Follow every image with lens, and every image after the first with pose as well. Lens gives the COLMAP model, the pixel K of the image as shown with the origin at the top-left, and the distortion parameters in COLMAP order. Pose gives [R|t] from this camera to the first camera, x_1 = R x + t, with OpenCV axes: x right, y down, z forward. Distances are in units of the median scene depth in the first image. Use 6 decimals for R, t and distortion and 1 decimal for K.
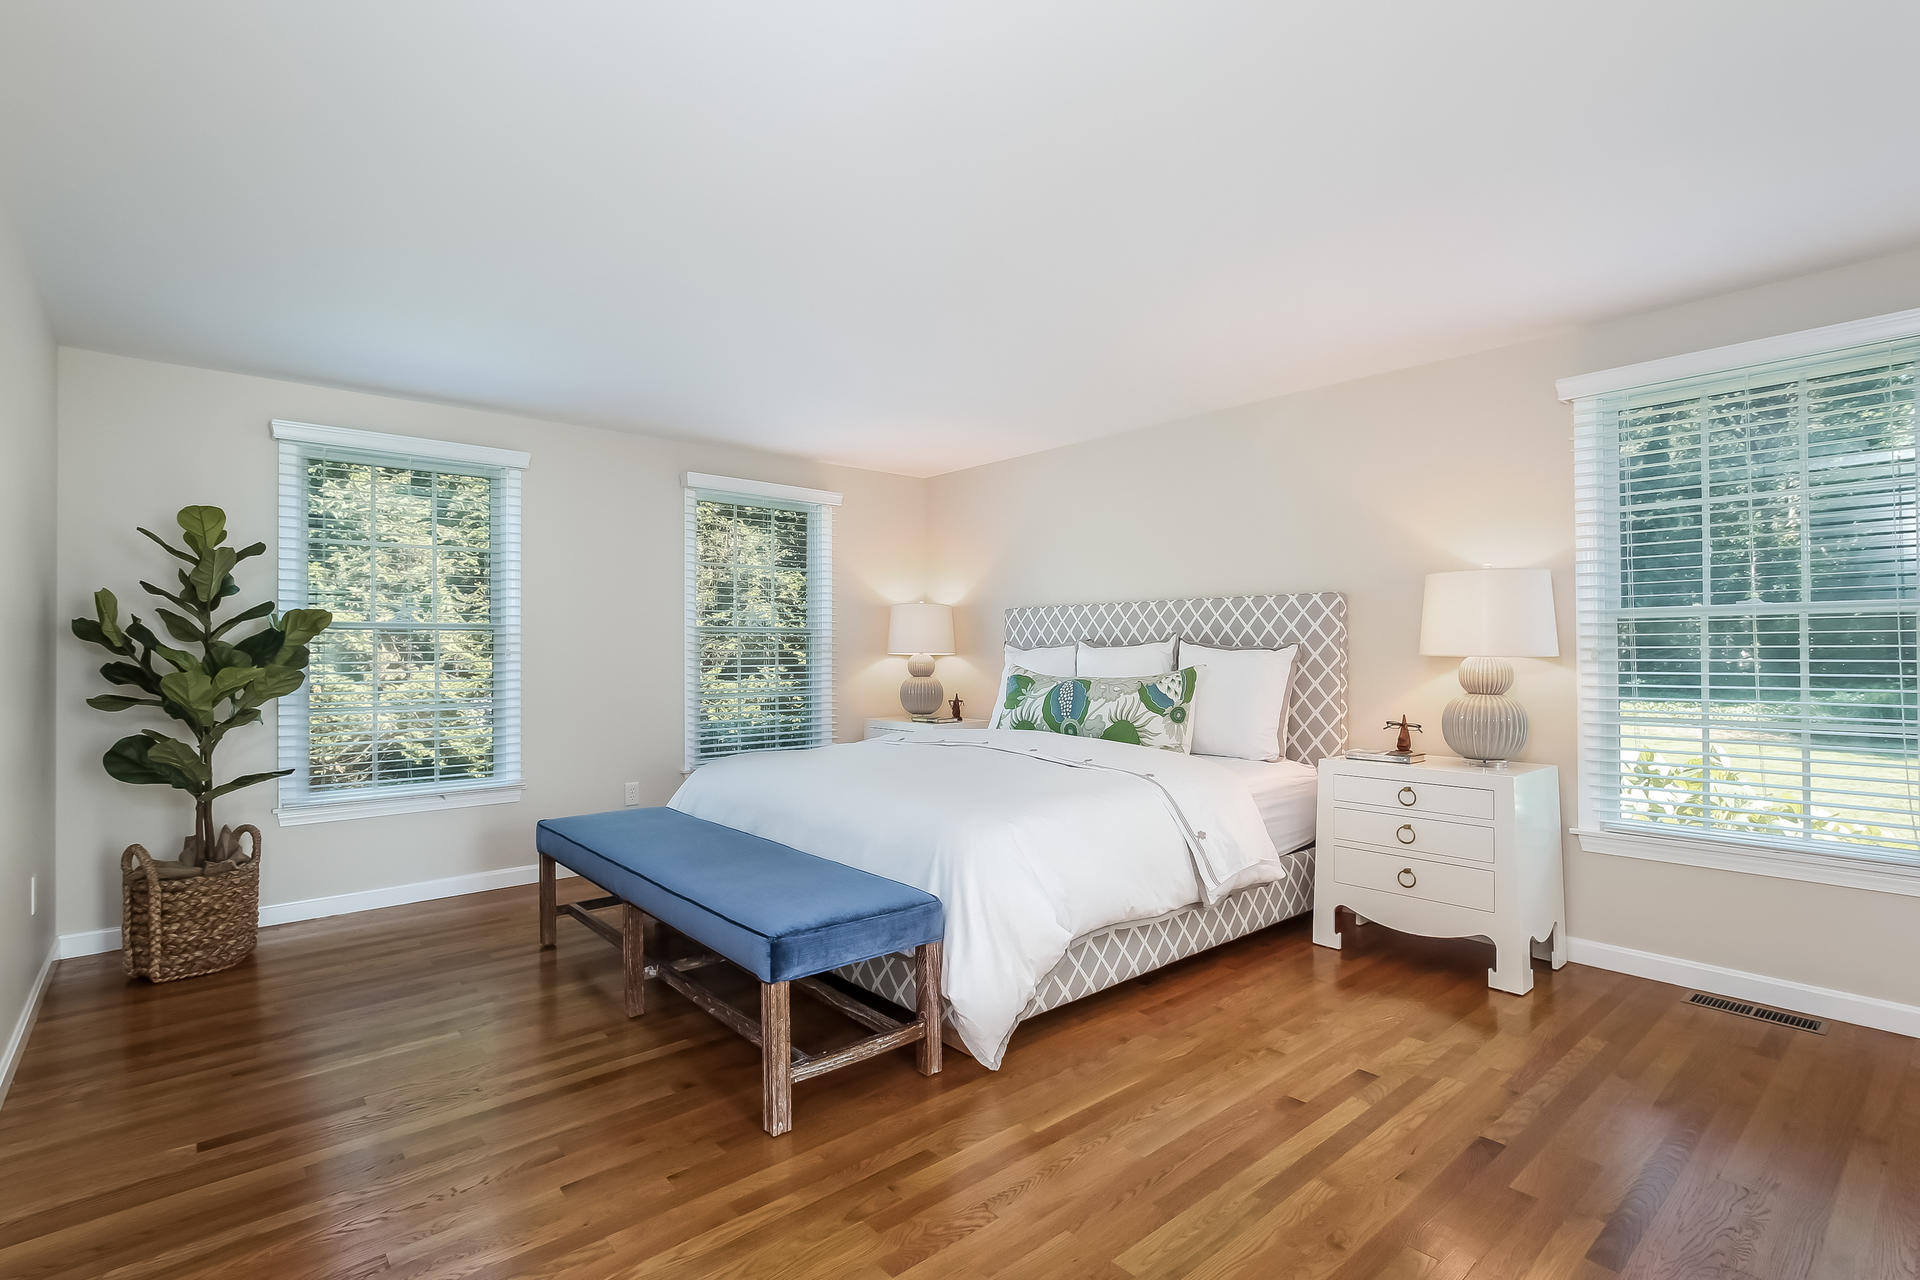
lens RADIAL K [[907.3, 0, 960.0], [0, 907.3, 640.0], [0, 0, 1]] dist [-0.003648, -0.000536]
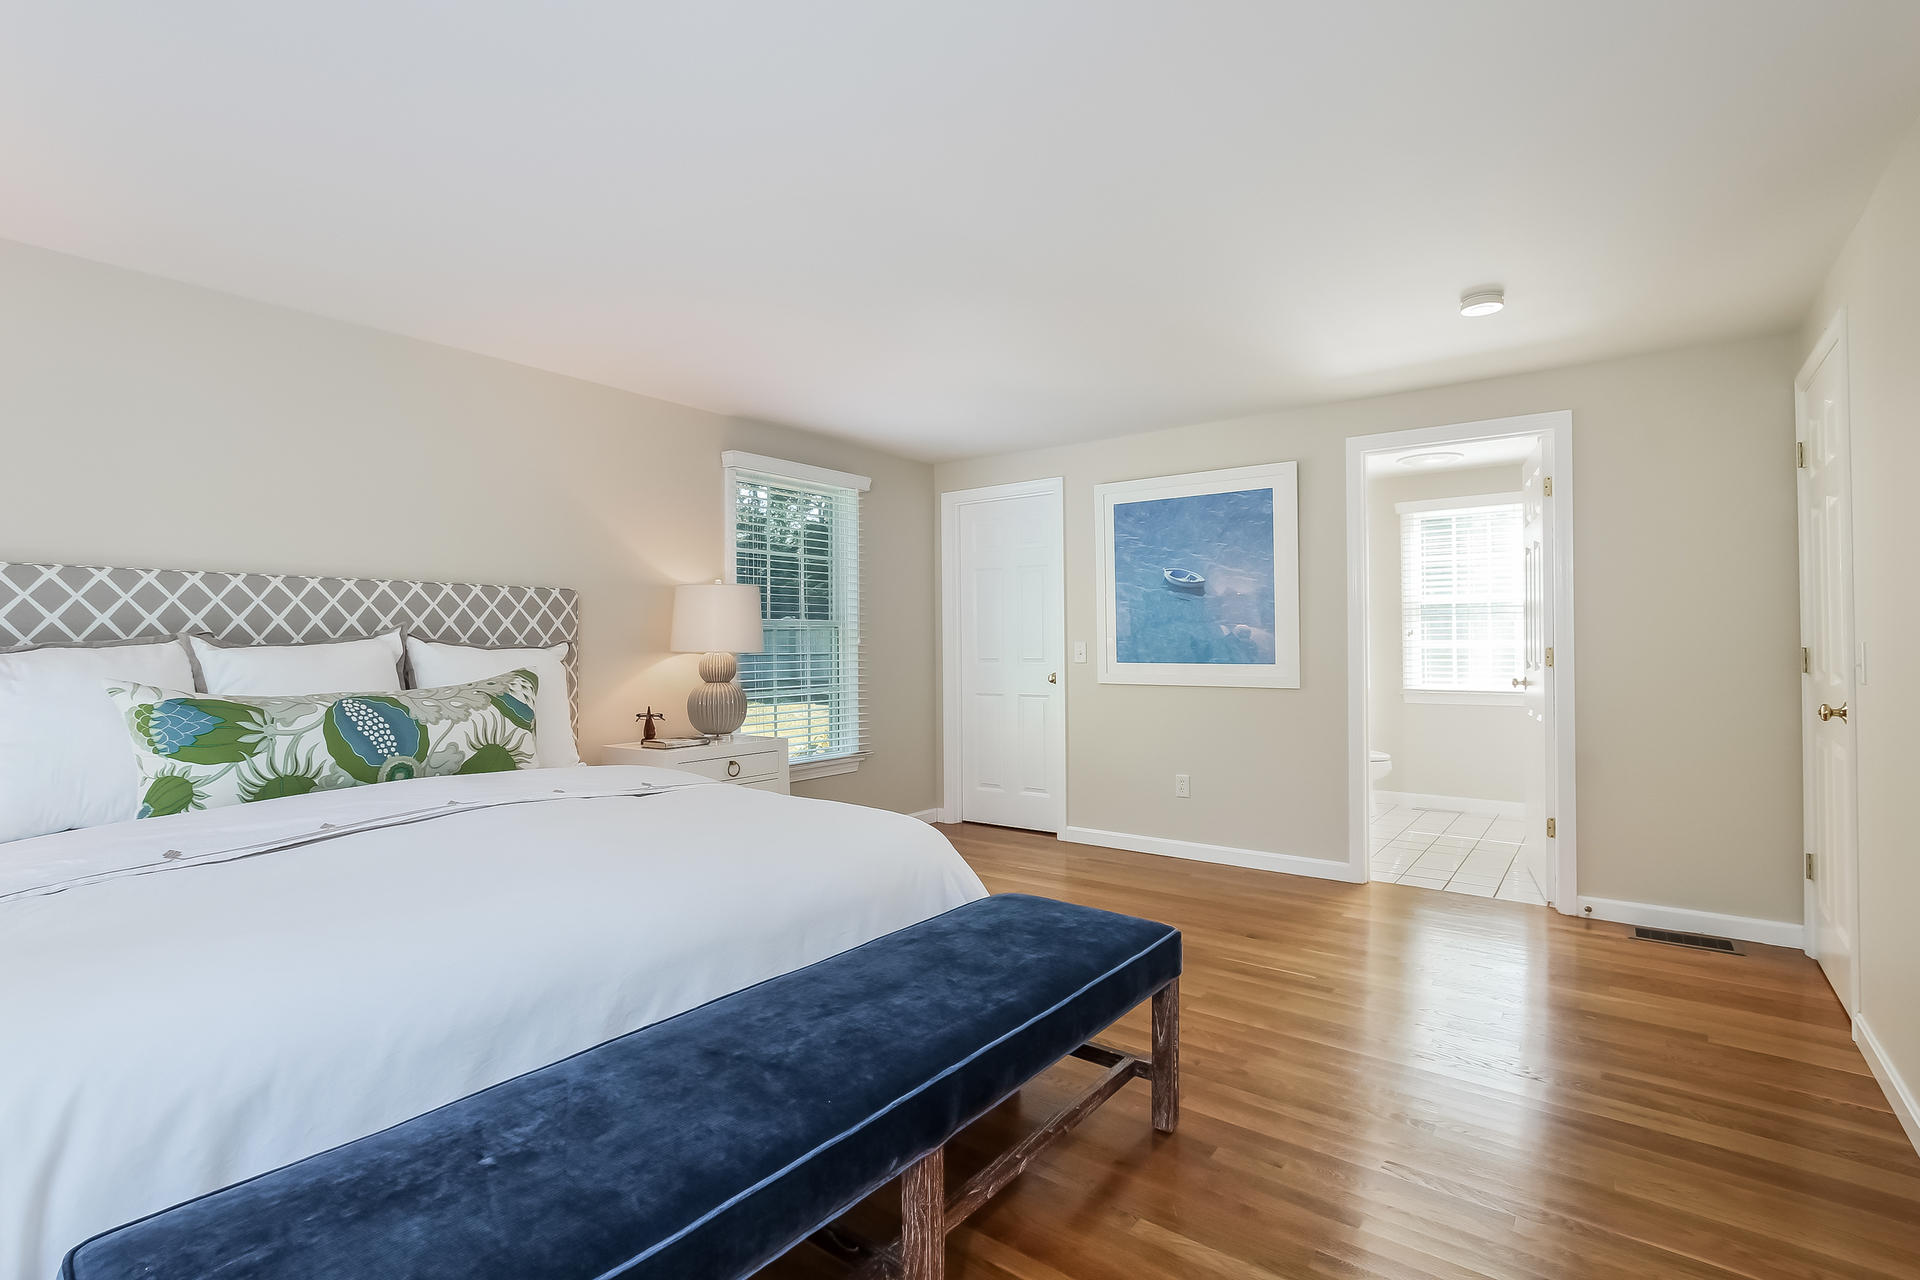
lens RADIAL K [[907.3, 0, 960.0], [0, 907.3, 640.0], [0, 0, 1]] dist [-0.003648, -0.000536]
pose [[-0.215077, 0.012241, 0.976520, -0.595863], [0.001034, 0.999924, -0.012306, 0.013346], [-0.976596, -0.001637, -0.215074, 0.761022]]
